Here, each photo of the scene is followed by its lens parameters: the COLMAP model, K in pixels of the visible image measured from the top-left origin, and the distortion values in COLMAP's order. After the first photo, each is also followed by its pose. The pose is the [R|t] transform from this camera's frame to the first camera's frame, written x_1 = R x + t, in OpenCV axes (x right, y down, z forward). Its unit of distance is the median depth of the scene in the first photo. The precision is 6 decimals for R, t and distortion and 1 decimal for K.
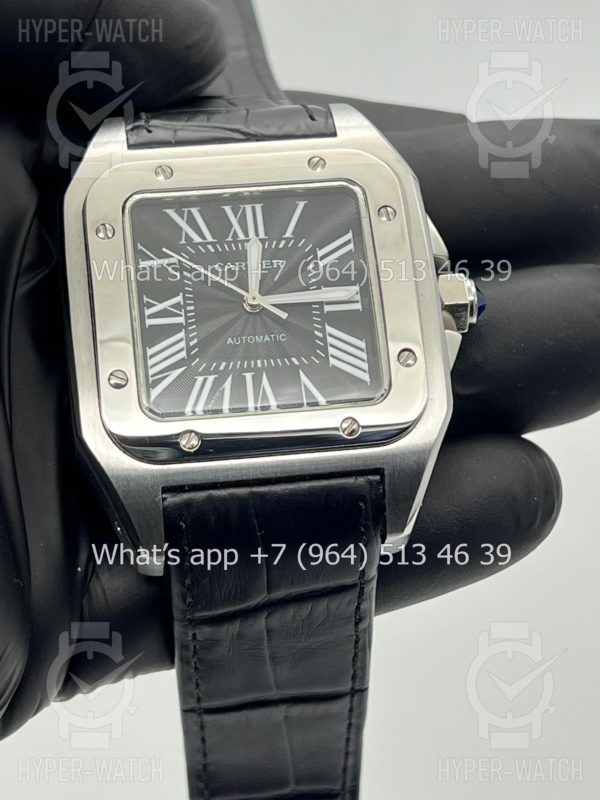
lens RADIAL K [[1832.6, 0, 300.0], [0, 1832.6, 400.0], [0, 0, 1]] dist [0.058323, 0.195094]
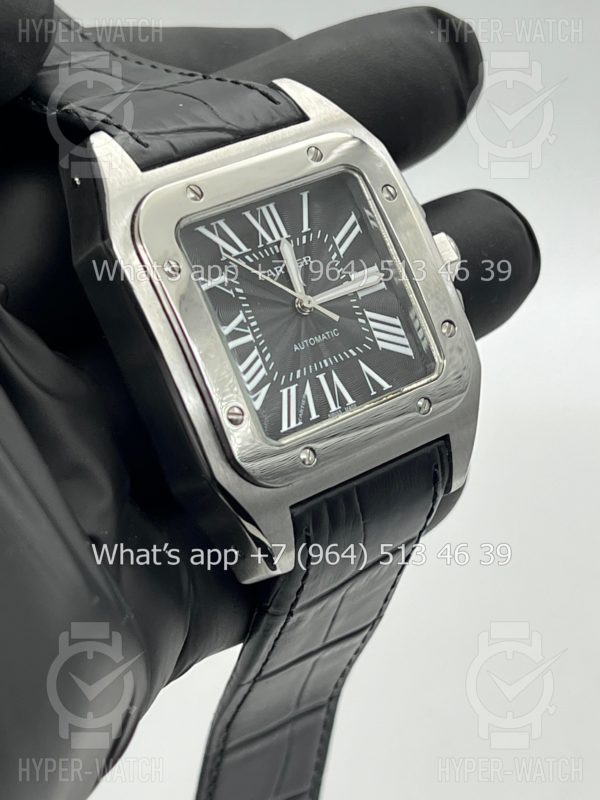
lens RADIAL K [[1832.6, 0, 300.0], [0, 1832.6, 400.0], [0, 0, 1]] dist [0.058323, 0.195094]
pose [[0.853143, -0.235859, 0.465314, -0.517158], [0.149274, 0.965034, 0.215468, -0.223171], [-0.499864, -0.114366, 0.858520, 0.116469]]
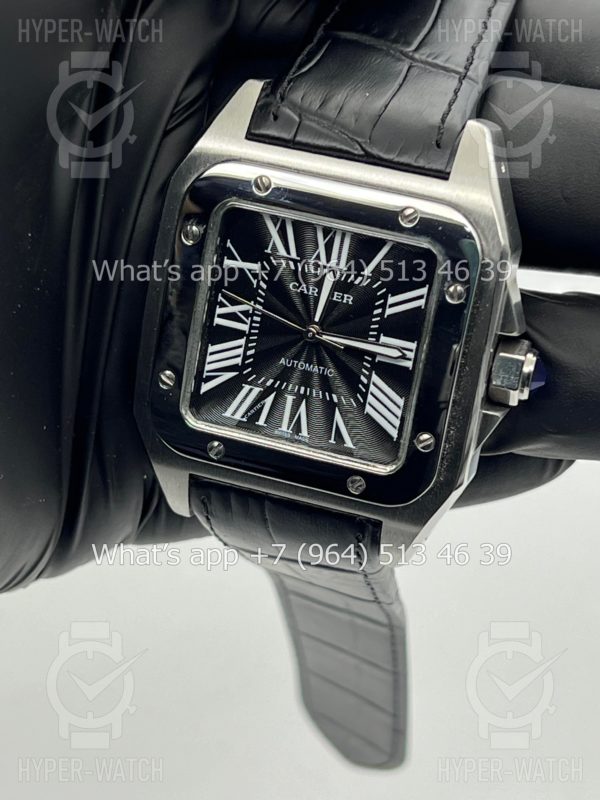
lens RADIAL K [[1832.6, 0, 300.0], [0, 1832.6, 400.0], [0, 0, 1]] dist [0.058323, 0.195094]
pose [[0.897585, 0.347007, -0.271897, 0.266164], [-0.156586, 0.827505, 0.539180, -0.585095], [0.412096, -0.441385, 0.797093, 0.147140]]
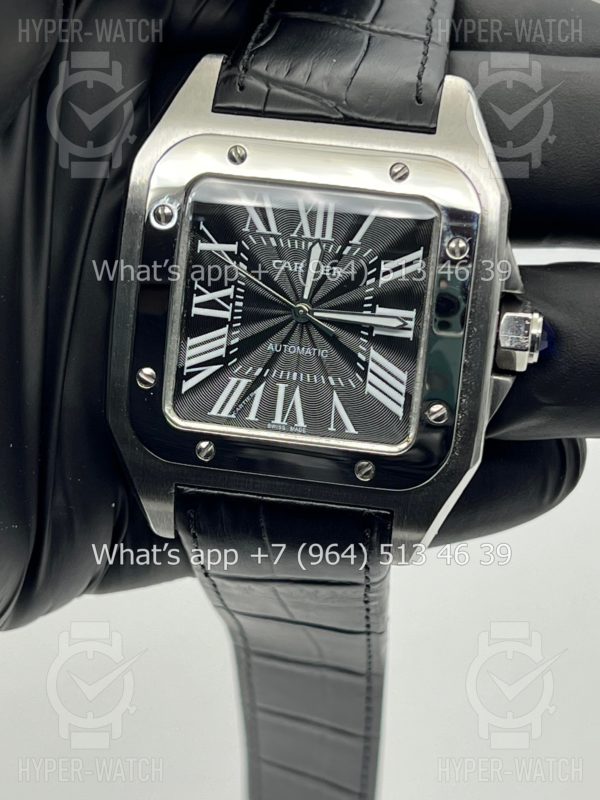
lens RADIAL K [[1832.6, 0, 300.0], [0, 1832.6, 400.0], [0, 0, 1]] dist [0.058323, 0.195094]
pose [[0.953153, 0.234038, -0.191641, 0.170614], [-0.138869, 0.901395, 0.410124, -0.409352], [0.268729, -0.364298, 0.891668, 0.118248]]
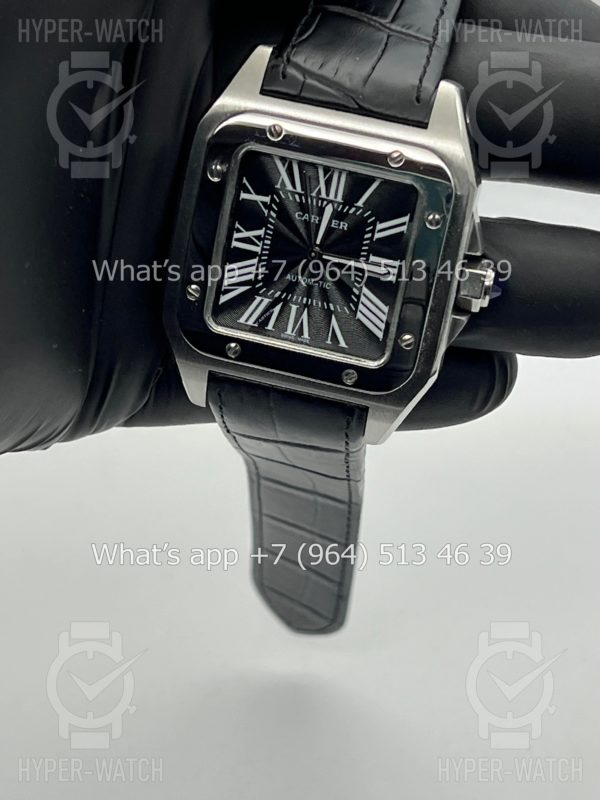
lens RADIAL K [[1772.0, 0, 300.0], [0, 1772.0, 400.0], [0, 0, 1]] dist [0.063213, -0.110503]
pose [[0.921654, 0.347772, -0.172070, 0.215223], [-0.203912, 0.811414, 0.547748, -0.649318], [0.330112, -0.469747, 0.818757, -0.068622]]
